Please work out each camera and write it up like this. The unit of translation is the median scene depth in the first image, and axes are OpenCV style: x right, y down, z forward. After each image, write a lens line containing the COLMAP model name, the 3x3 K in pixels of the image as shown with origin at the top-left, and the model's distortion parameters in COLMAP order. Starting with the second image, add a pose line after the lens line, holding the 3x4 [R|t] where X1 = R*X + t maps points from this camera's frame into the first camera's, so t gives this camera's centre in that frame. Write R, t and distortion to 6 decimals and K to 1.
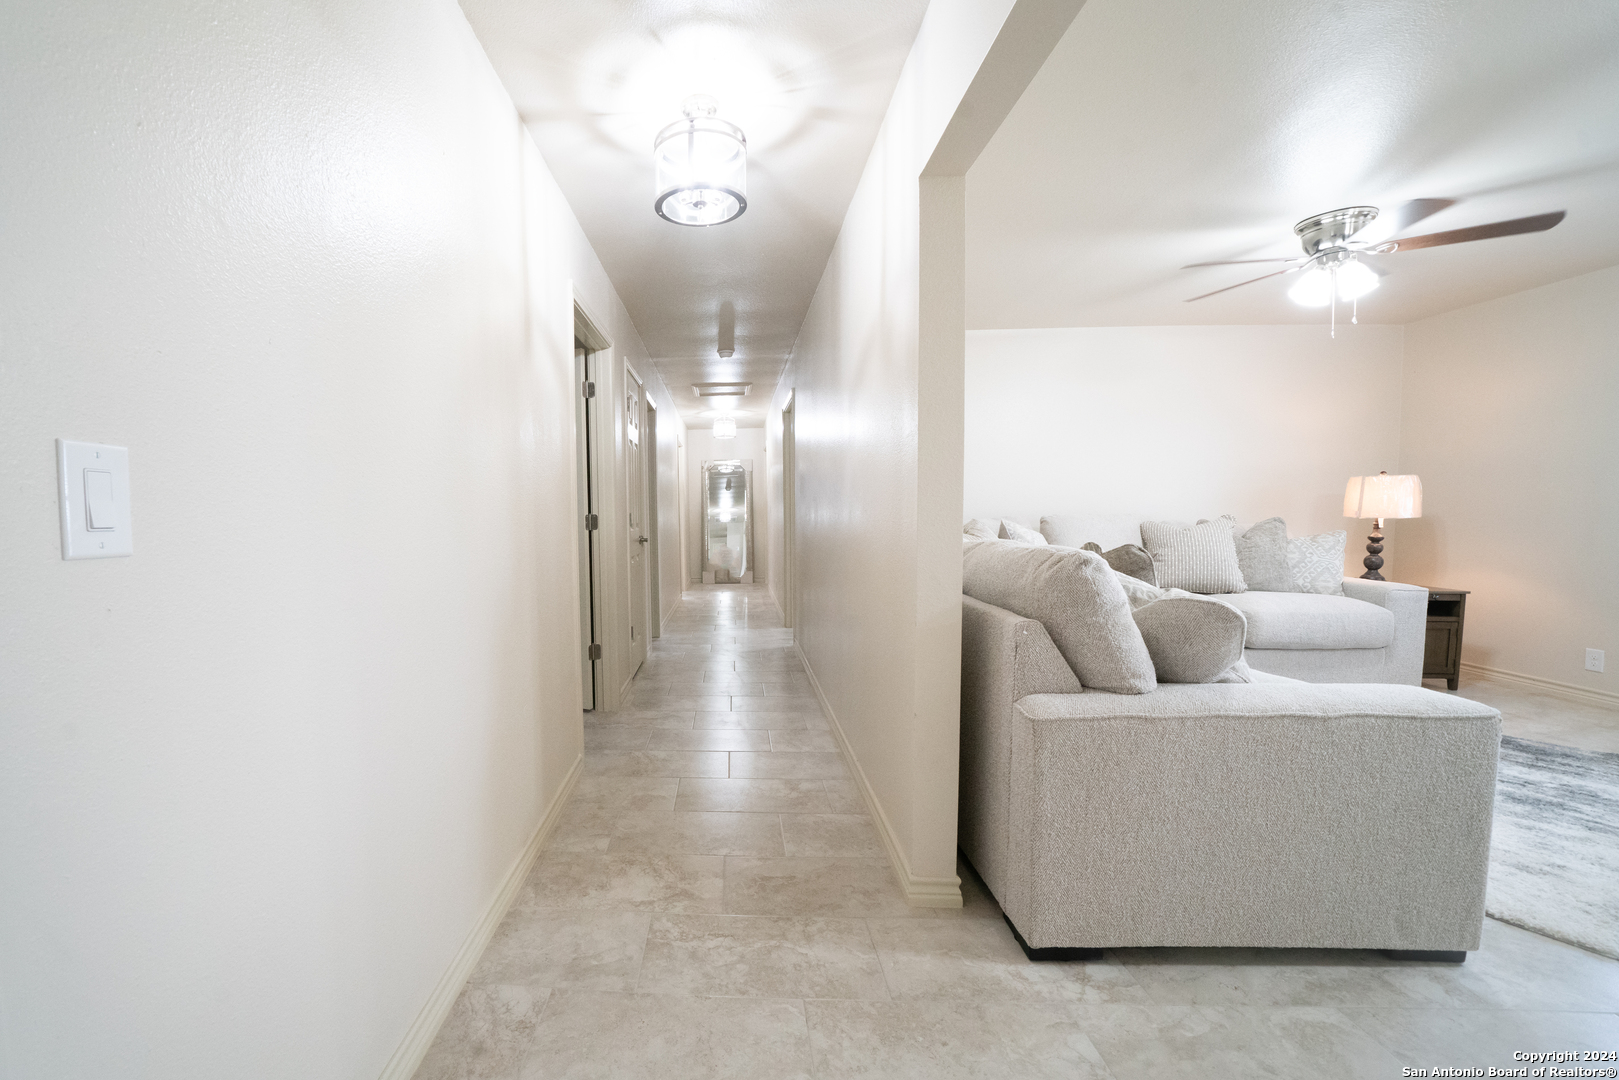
lens RADIAL K [[617.7, 0, 722.2], [0, 617.7, 544.8], [0, 0, 1]] dist [-0.000538, 0.000009]
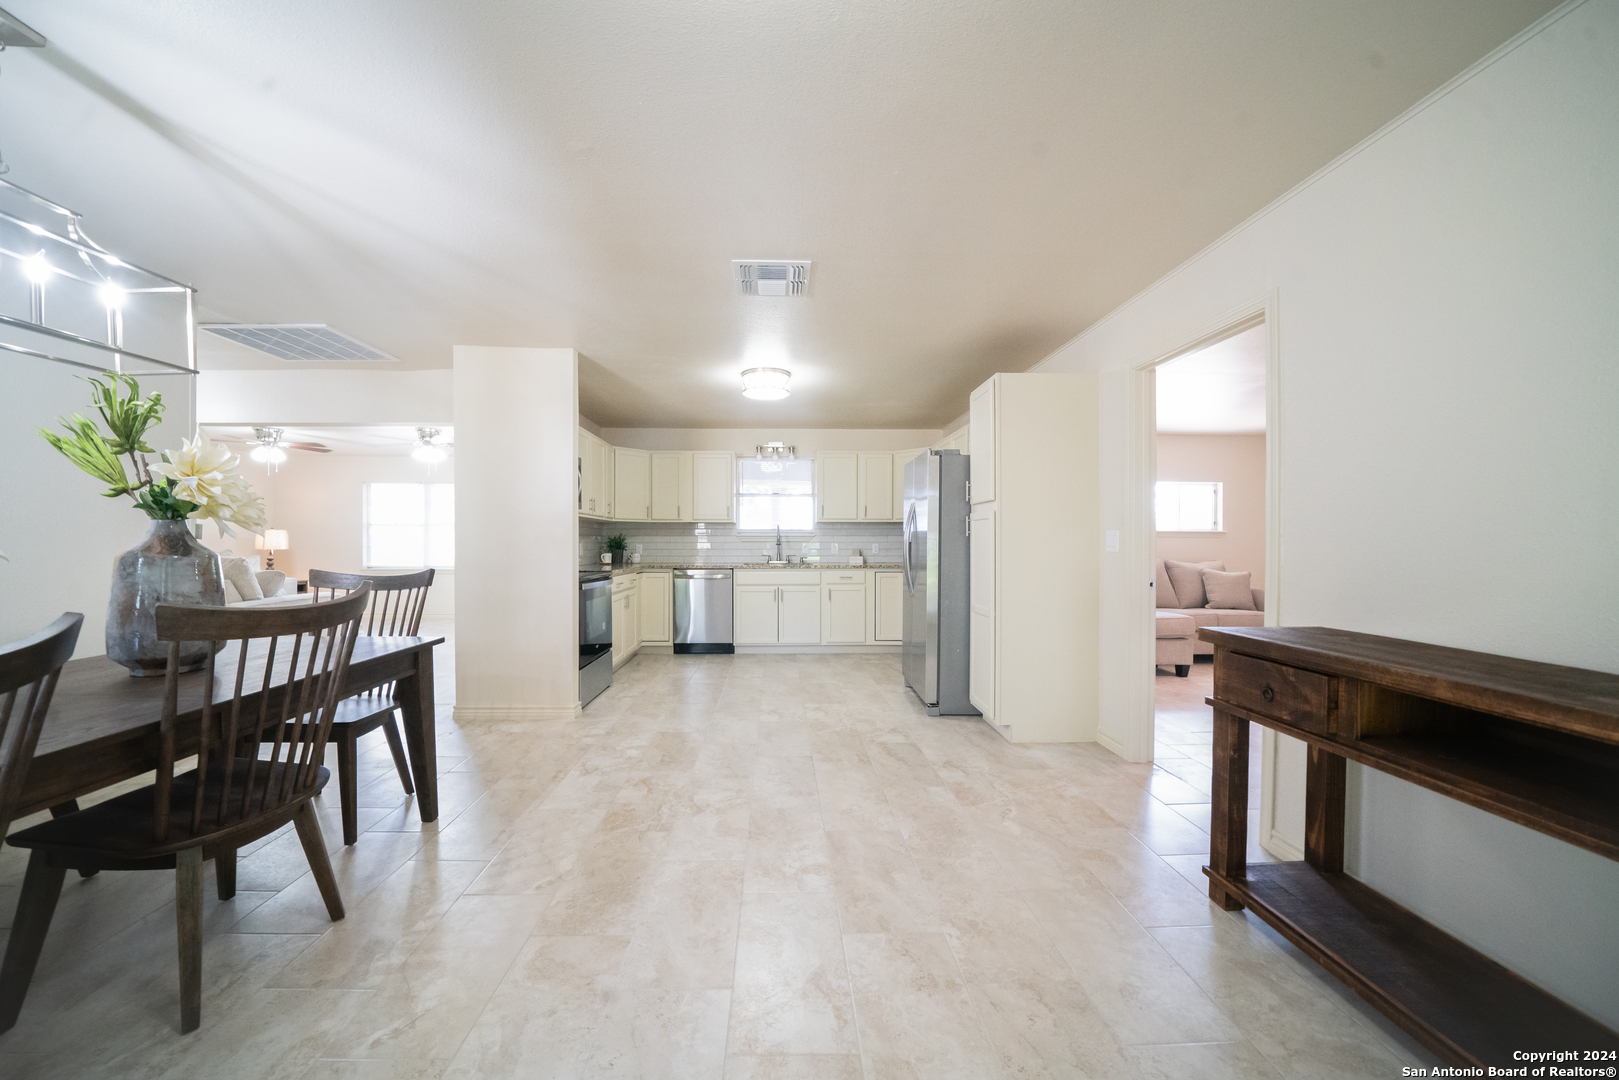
lens RADIAL K [[575.1, 0, 809.5], [0, 575.1, 540.0], [0, 0, 1]] dist [-0.000313, -0.000015]
pose [[-0.076614, 0.013579, 0.996968, -1.041263], [0.061672, 0.998057, -0.008854, 0.048117], [-0.995152, 0.060807, -0.077302, -0.683251]]
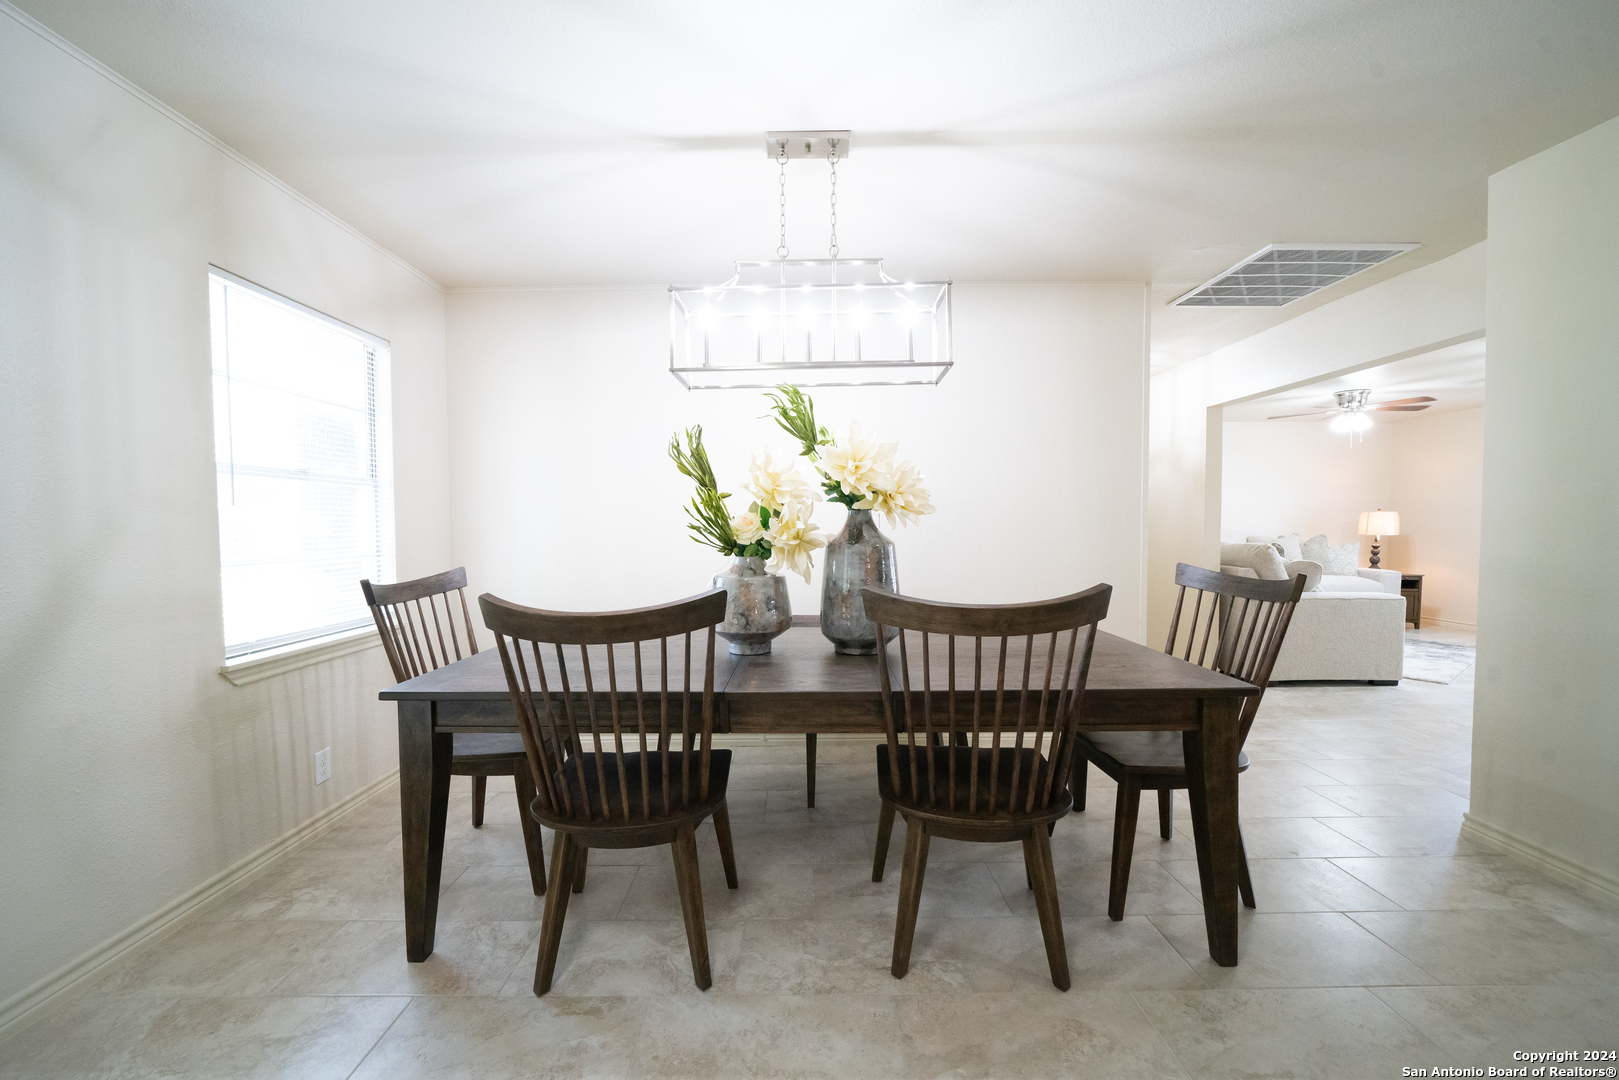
lens RADIAL K [[607.4, 0, 803.4], [0, 607.4, 546.1], [0, 0, 1]] dist [0.001235, 0.000132]
pose [[0.998975, 0.007816, 0.044586, -0.704919], [-0.006796, 0.999713, -0.022989, 0.041815], [-0.044753, 0.022663, 0.998741, -0.714661]]
